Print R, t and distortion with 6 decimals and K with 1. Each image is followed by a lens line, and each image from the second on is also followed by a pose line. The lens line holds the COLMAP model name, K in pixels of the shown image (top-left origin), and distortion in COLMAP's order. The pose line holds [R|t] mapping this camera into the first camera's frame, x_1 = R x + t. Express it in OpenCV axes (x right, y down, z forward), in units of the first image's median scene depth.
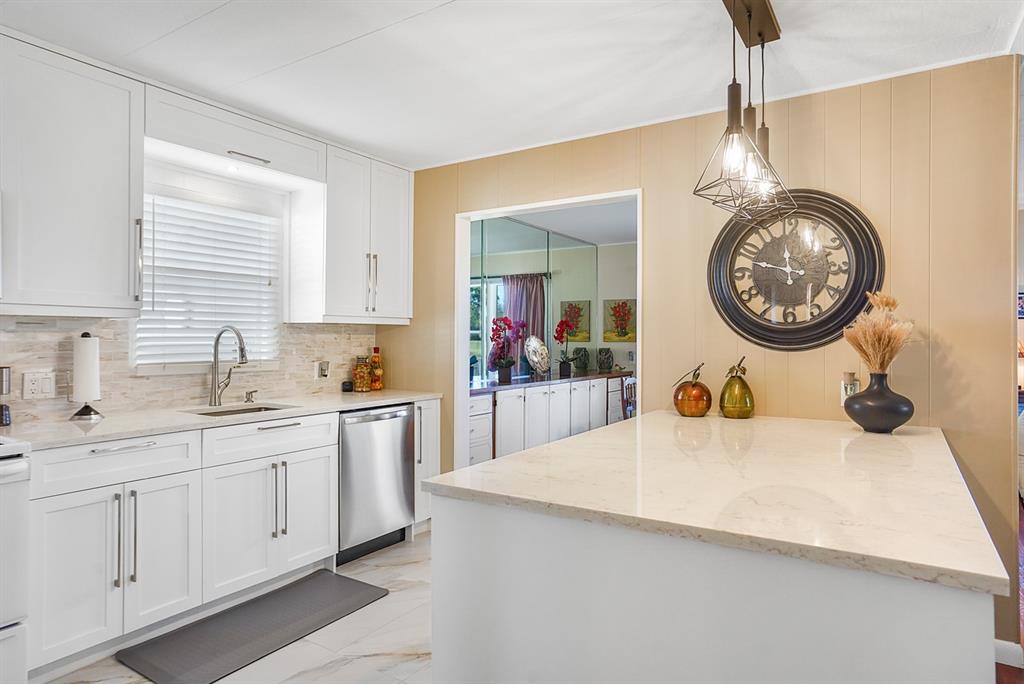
lens RADIAL K [[589.7, 0, 512.0], [0, 589.7, 342.0], [0, 0, 1]] dist [0.000379, 0.019557]
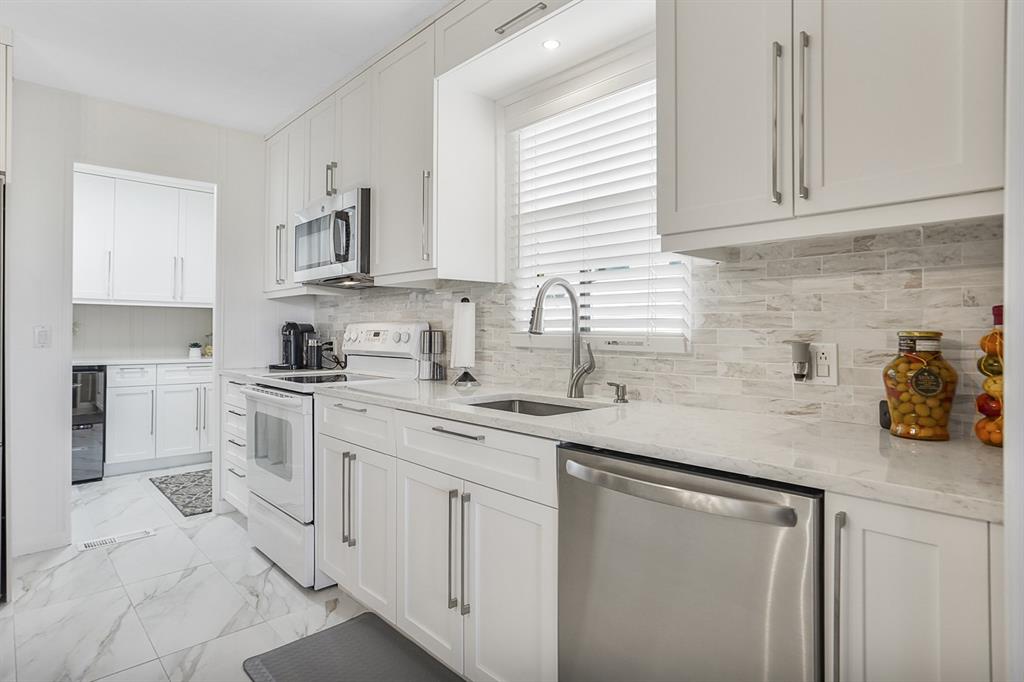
lens RADIAL K [[568.4, 0, 512.7], [0, 568.4, 325.4], [0, 0, 1]] dist [0.001826, 0.000947]
pose [[-0.250315, -0.013691, -0.968068, 0.149102], [-0.009813, 0.999885, -0.011604, 0.032041], [0.968115, 0.006595, -0.250421, 1.057257]]
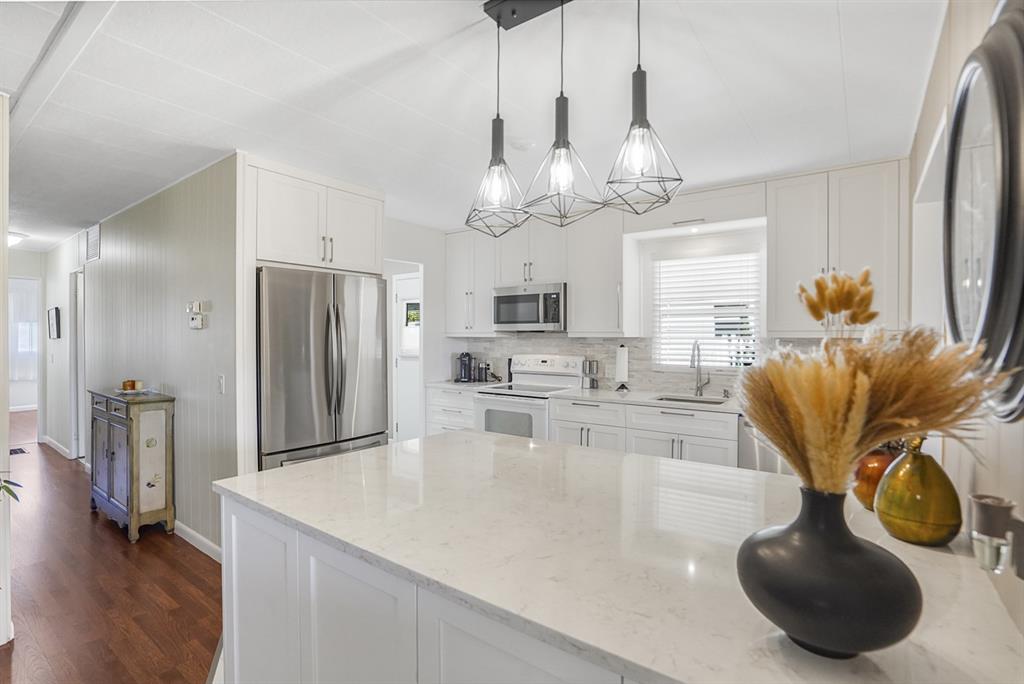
lens RADIAL K [[487.0, 0, 512.0], [0, 487.0, 342.0], [0, 0, 1]] dist [-0.097992, -0.000022]
pose [[-0.053647, 0.009054, -0.998519, 0.664526], [-0.010745, 0.999896, 0.009644, -0.029213], [0.998502, 0.011247, -0.053544, 0.588214]]
